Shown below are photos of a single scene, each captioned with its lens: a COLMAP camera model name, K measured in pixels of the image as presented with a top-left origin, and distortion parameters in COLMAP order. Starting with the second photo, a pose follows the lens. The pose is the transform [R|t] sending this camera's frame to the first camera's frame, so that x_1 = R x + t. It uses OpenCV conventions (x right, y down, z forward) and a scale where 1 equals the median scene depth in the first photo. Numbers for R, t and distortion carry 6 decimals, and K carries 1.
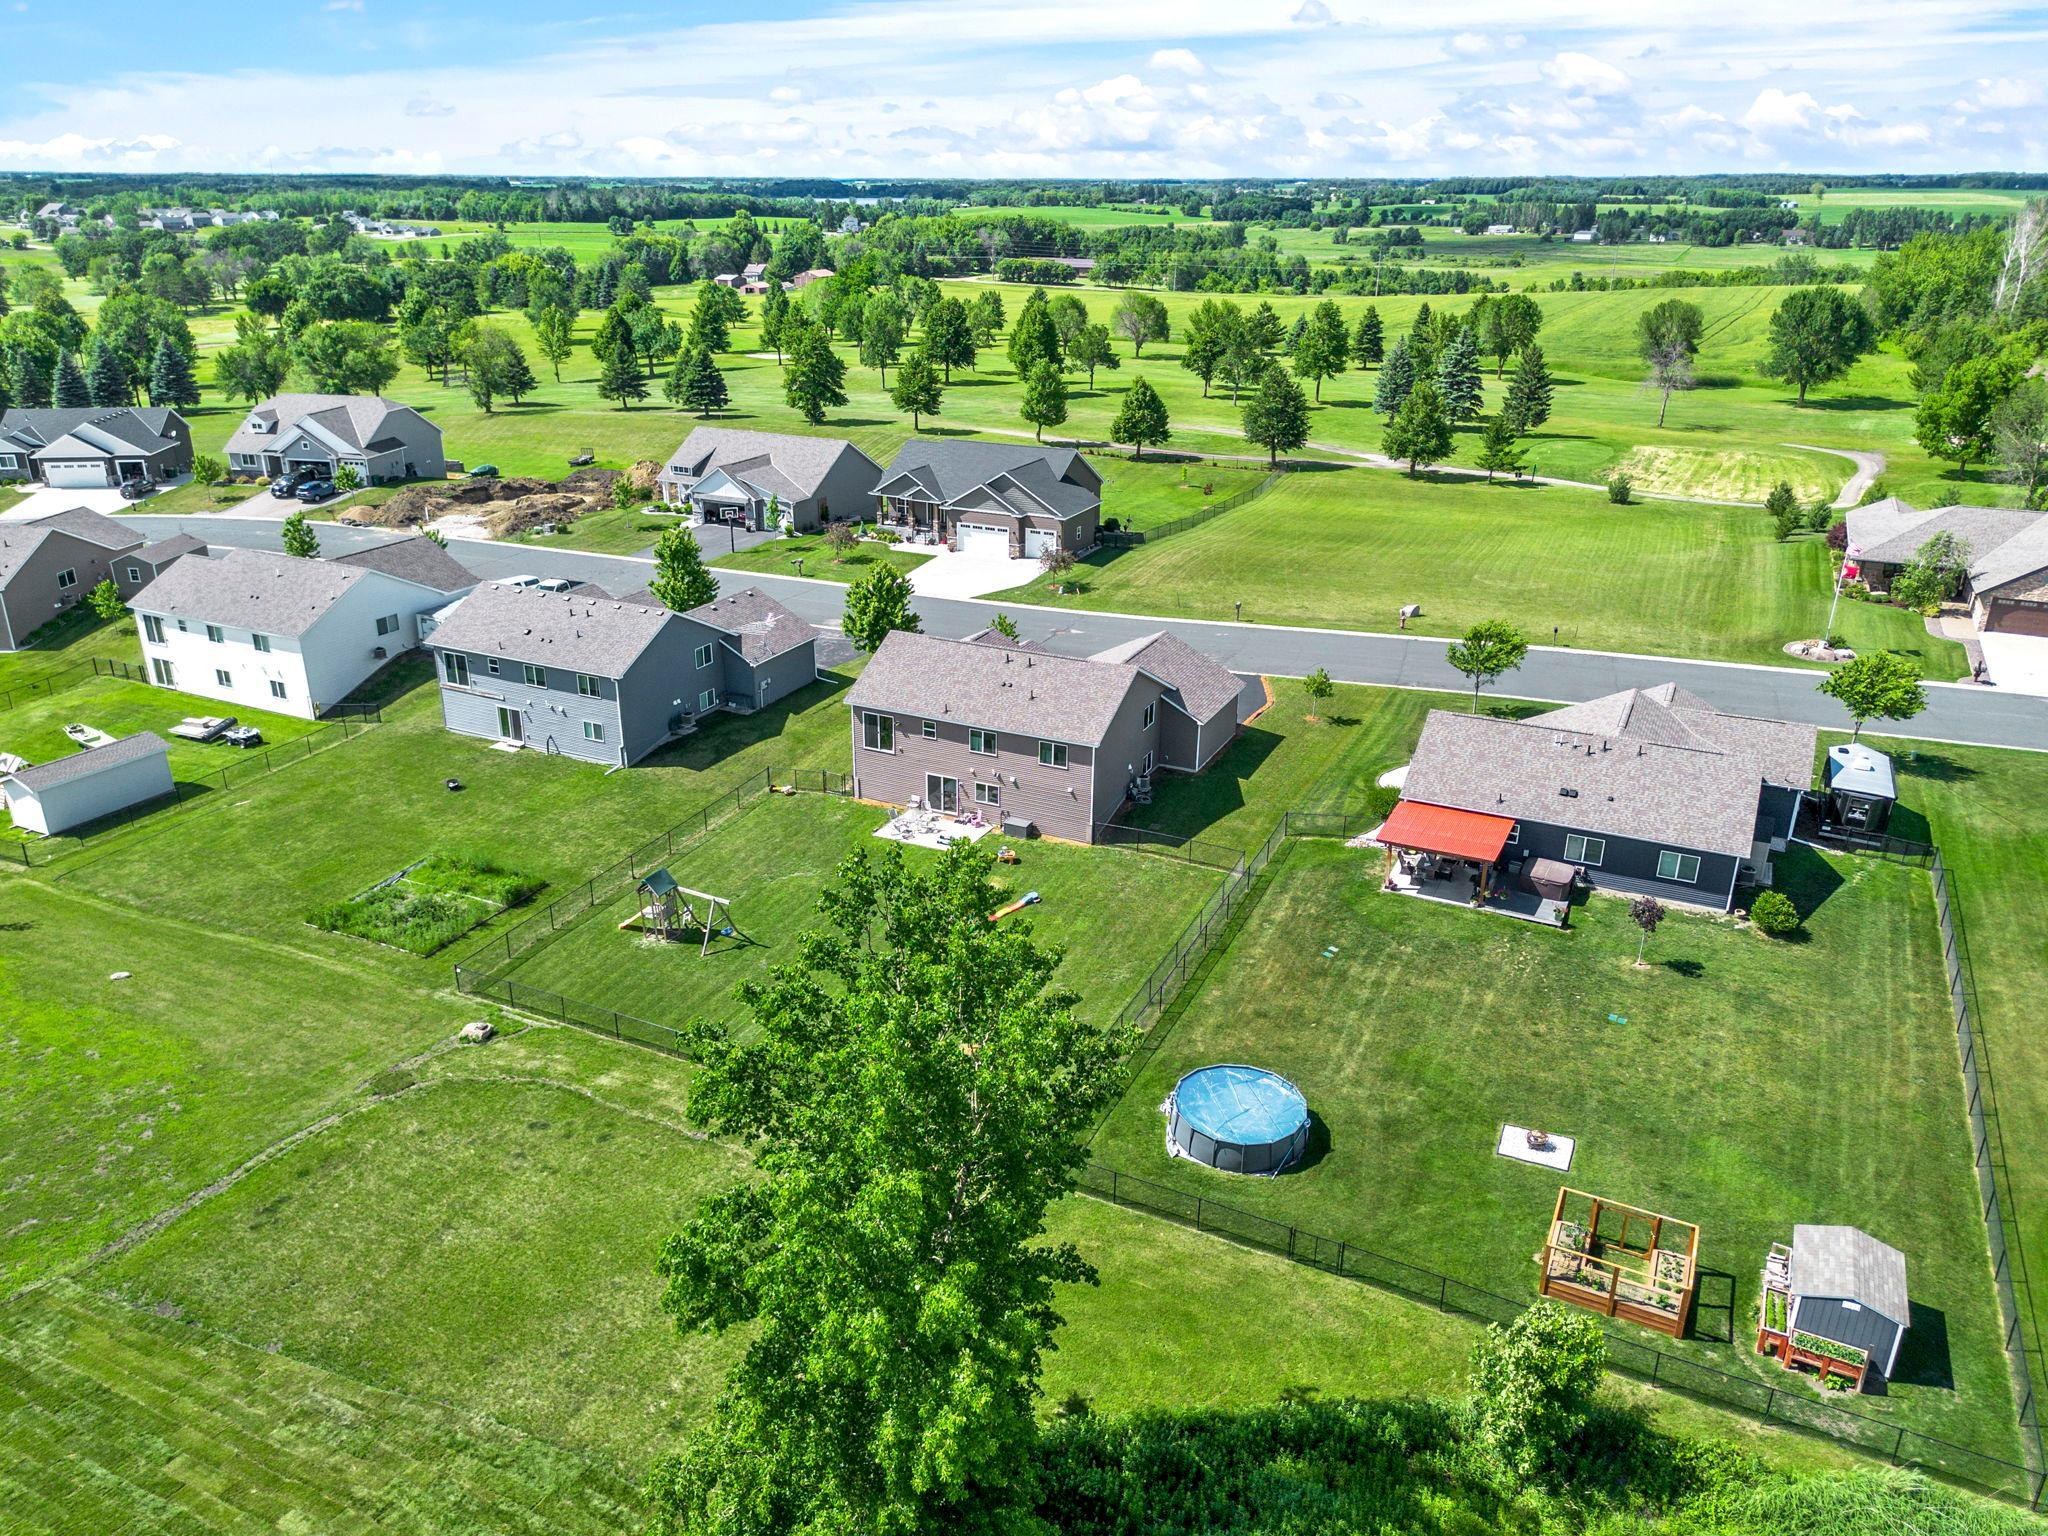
lens RADIAL K [[1468.6, 0, 1009.8], [0, 1468.6, 742.7], [0, 0, 1]] dist [0.059751, -0.053970]
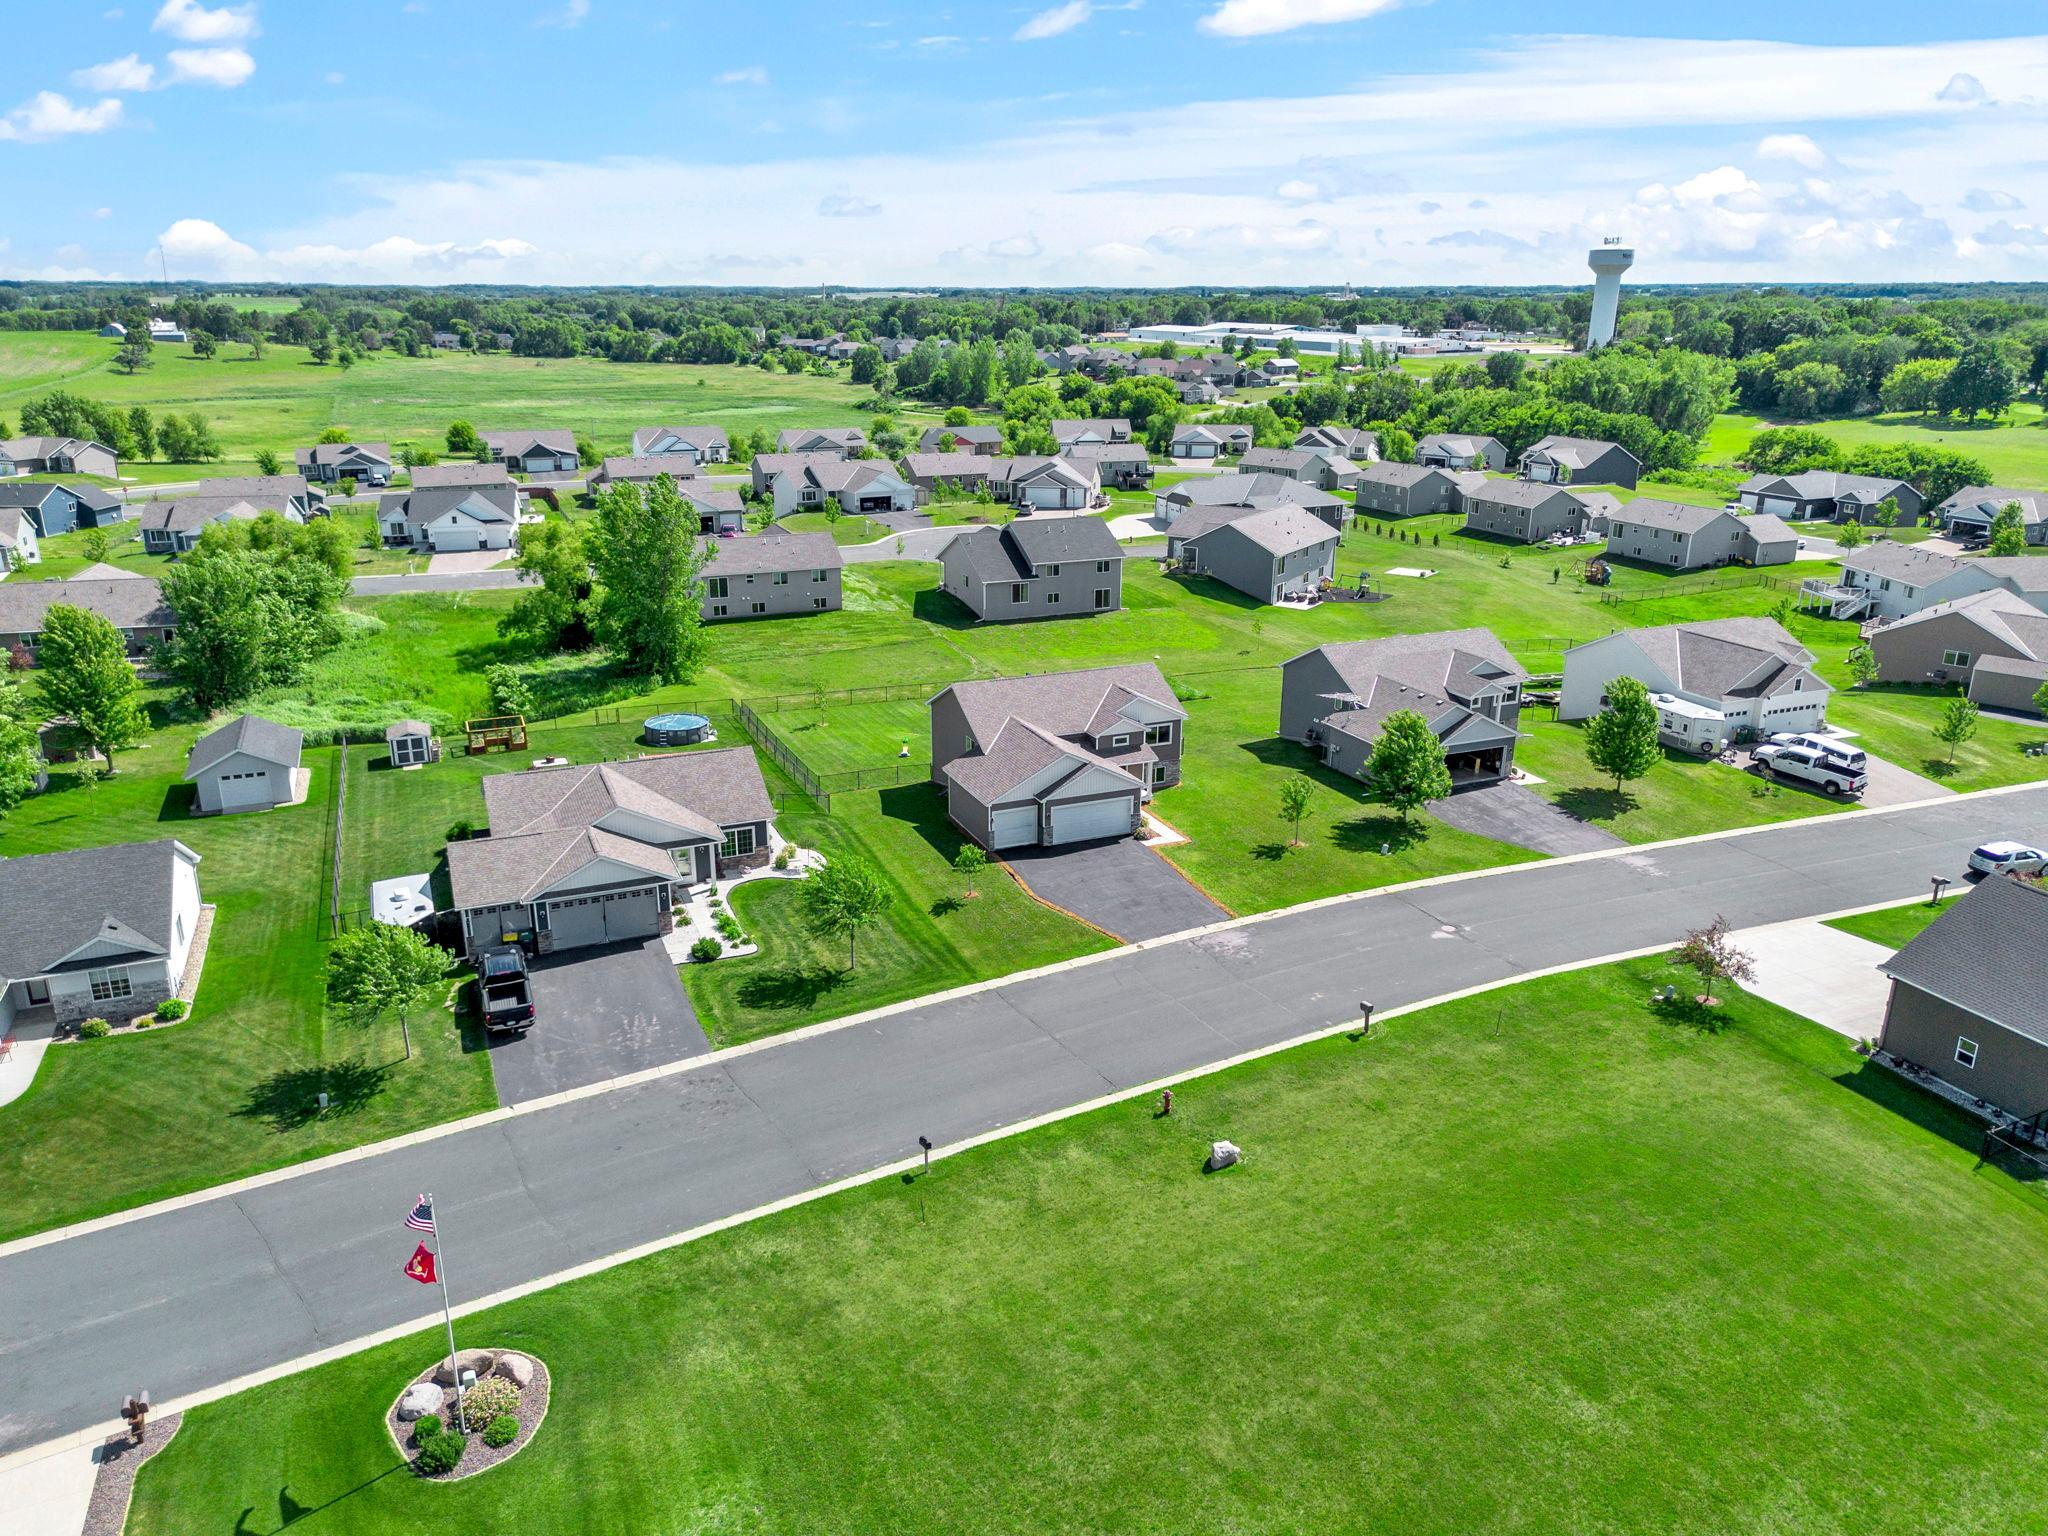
lens RADIAL K [[1470.4, 0, 1019.5], [0, 1470.4, 765.7], [0, 0, 1]] dist [0.066906, -0.066972]
pose [[-0.649471, 0.235209, -0.723093, 0.569195], [-0.271057, 0.816868, 0.509171, -0.381730], [0.710434, 0.526691, -0.466777, 0.978879]]
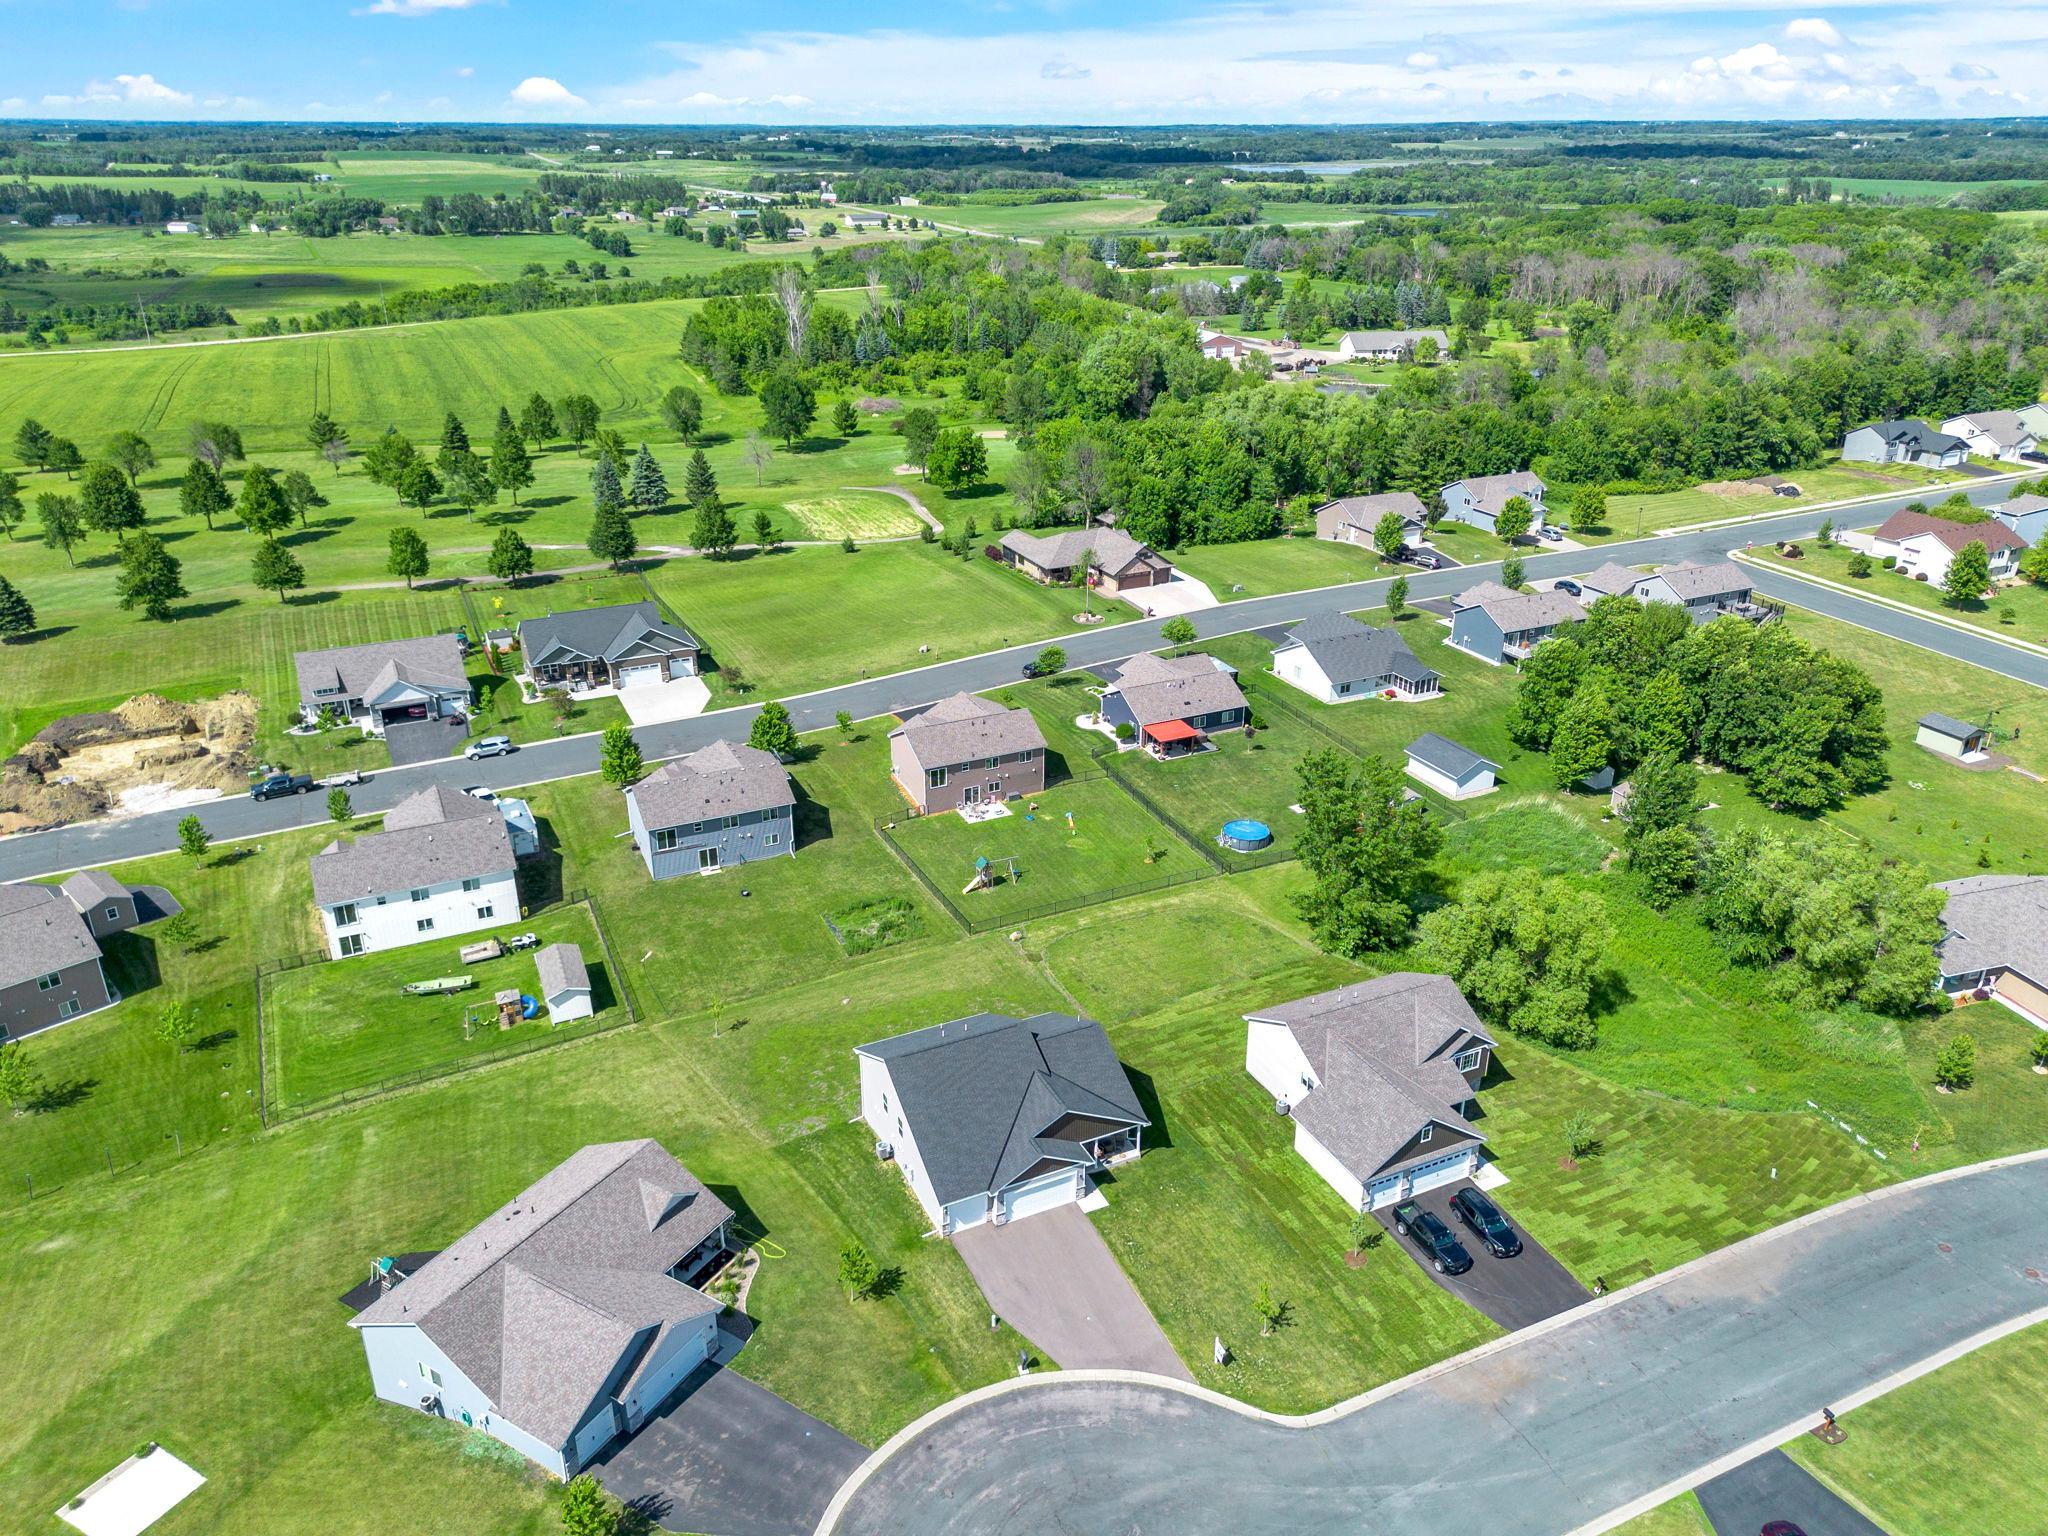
lens RADIAL K [[1444.3, 0, 1028.2], [0, 1444.3, 766.8], [0, 0, 1]] dist [0.066465, -0.062994]
pose [[0.610844, -0.318889, 0.724693, -0.870877], [0.281974, 0.942910, 0.177235, -0.203490], [-0.739838, 0.096082, 0.665889, -0.238941]]
